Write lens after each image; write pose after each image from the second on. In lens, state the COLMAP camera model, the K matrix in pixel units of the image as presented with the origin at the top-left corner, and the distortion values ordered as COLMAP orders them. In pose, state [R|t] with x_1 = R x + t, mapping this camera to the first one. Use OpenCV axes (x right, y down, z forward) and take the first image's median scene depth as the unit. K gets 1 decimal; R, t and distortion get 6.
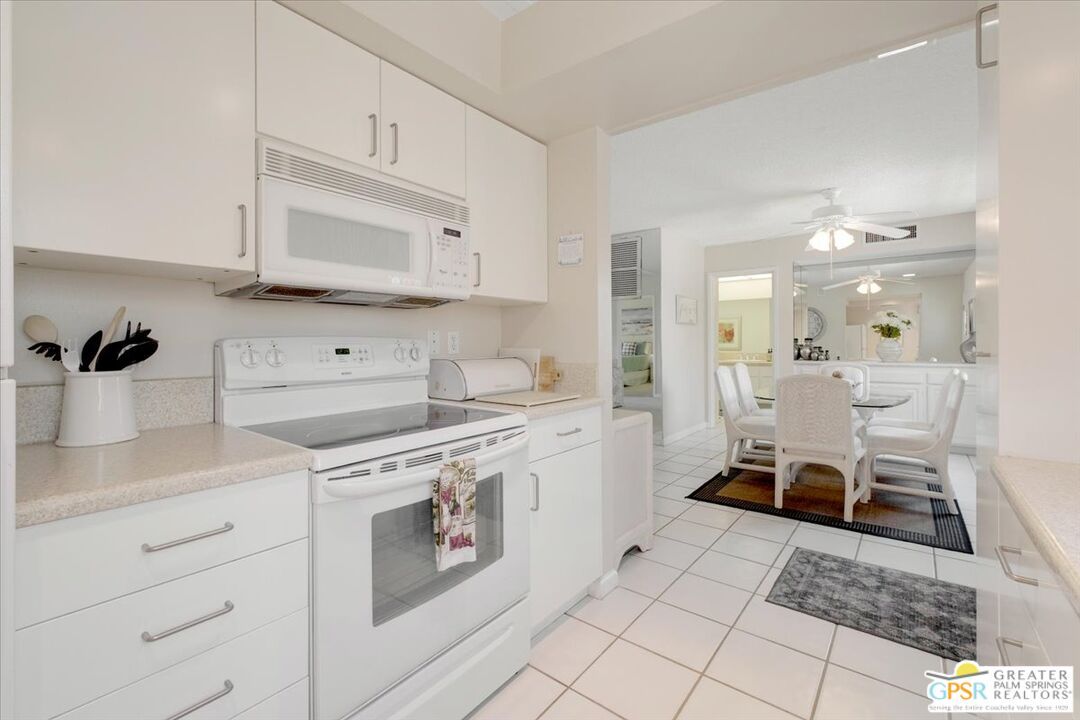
lens RADIAL K [[454.8, 0, 547.7], [0, 454.8, 344.5], [0, 0, 1]] dist [-0.000935, -0.000702]
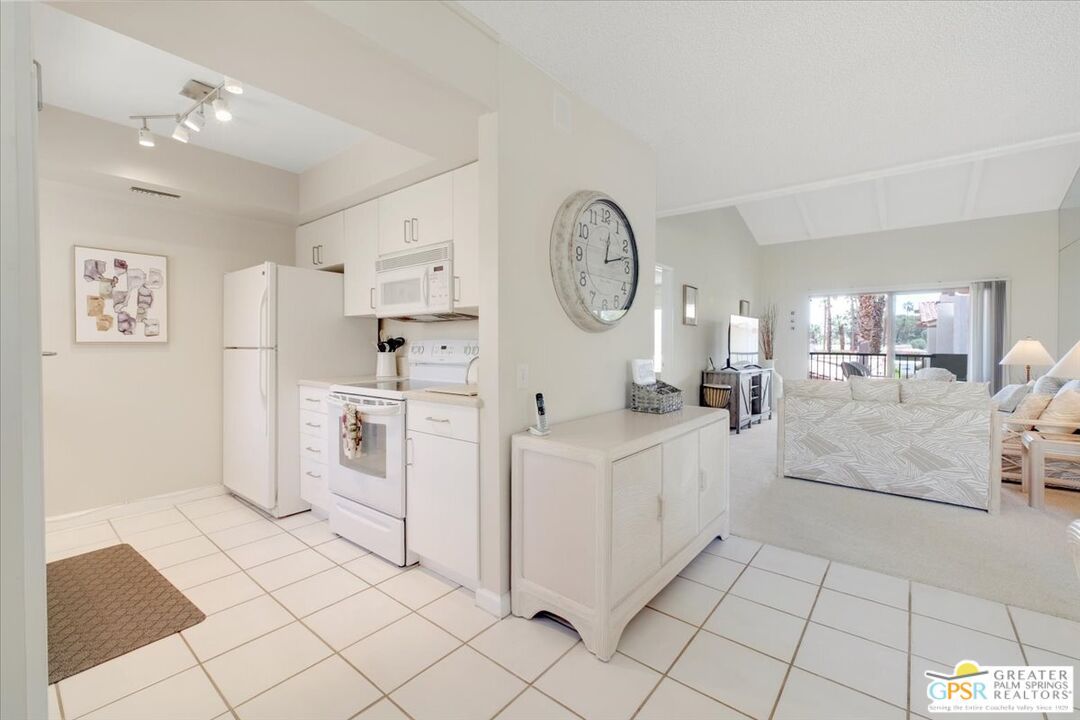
lens RADIAL K [[454.8, 0, 541.7], [0, 454.8, 345.5], [0, 0, 1]] dist [-0.000935, -0.000702]
pose [[-0.005925, 0.005141, -0.999969, 0.348197], [-0.005573, 0.999971, 0.005174, -0.001238], [0.999967, 0.005604, -0.005897, 0.367167]]
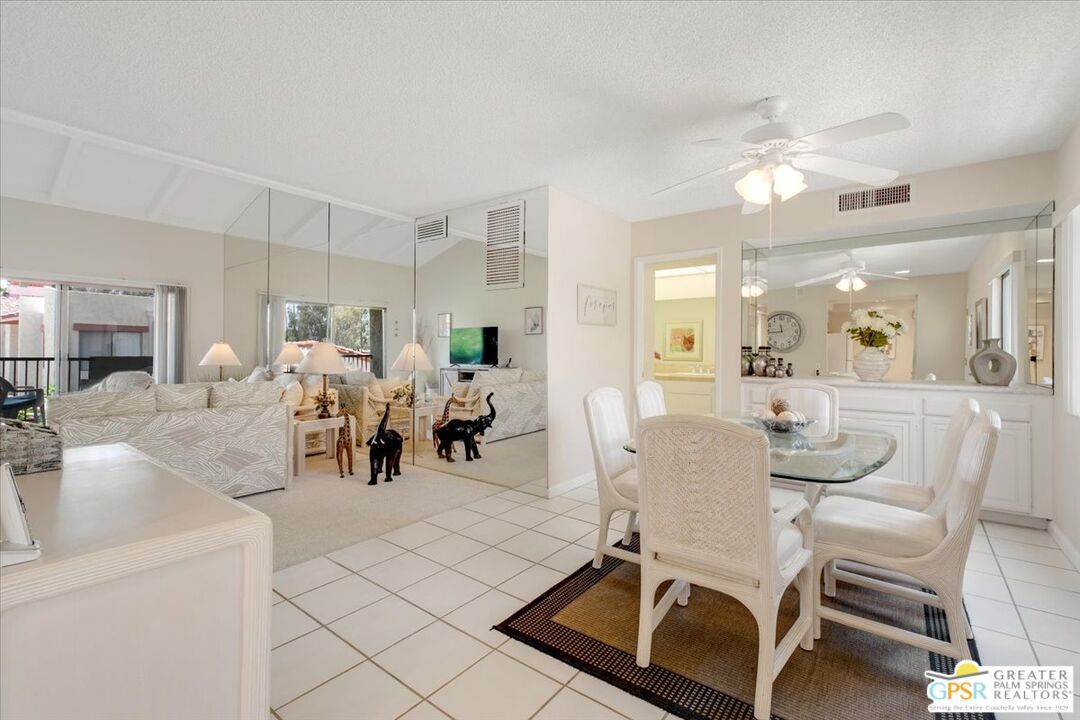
lens RADIAL K [[472.4, 0, 542.9], [0, 472.4, 352.0], [0, 0, 1]] dist [-0.000935, 0.000299]
pose [[0.999771, 0.011126, 0.018265, 0.232298], [-0.011125, 0.999938, -0.000187, -0.000934], [-0.018266, -0.000016, 0.999833, 0.279757]]
